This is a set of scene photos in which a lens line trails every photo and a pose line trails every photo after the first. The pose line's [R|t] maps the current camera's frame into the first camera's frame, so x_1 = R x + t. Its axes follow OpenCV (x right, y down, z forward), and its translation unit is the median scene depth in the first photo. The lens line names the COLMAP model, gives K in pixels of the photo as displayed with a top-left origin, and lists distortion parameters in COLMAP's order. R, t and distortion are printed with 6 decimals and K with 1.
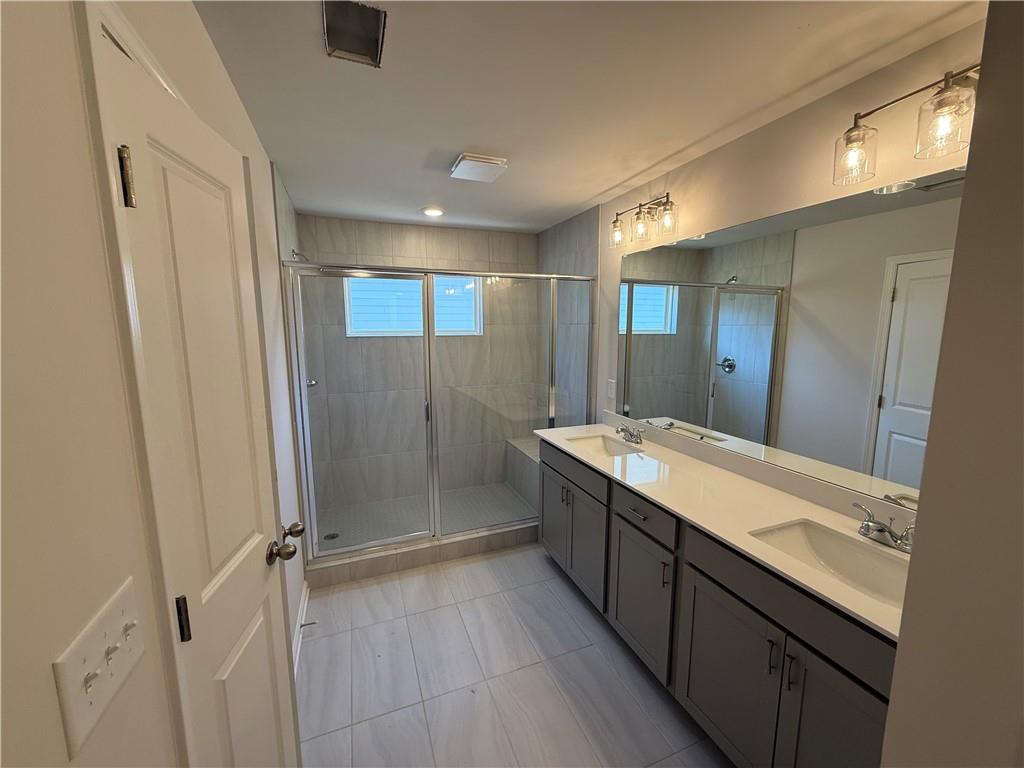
lens RADIAL K [[406.5, 0, 514.1], [0, 406.5, 382.9], [0, 0, 1]] dist [0.007871, 0.000455]
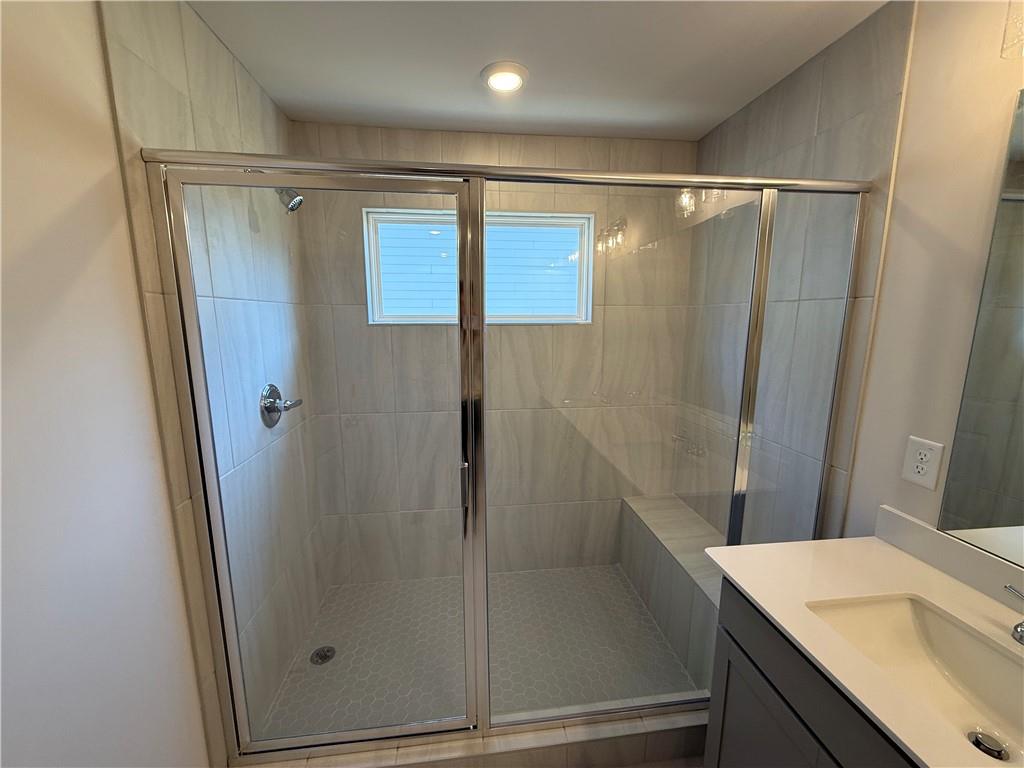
lens RADIAL K [[406.5, 0, 517.8], [0, 406.5, 385.4], [0, 0, 1]] dist [0.007871, 0.000455]
pose [[0.970253, 0.045255, -0.237826, -0.036176], [-0.037289, 0.998586, 0.037889, -0.047404], [0.239205, -0.027894, 0.970568, 0.413119]]
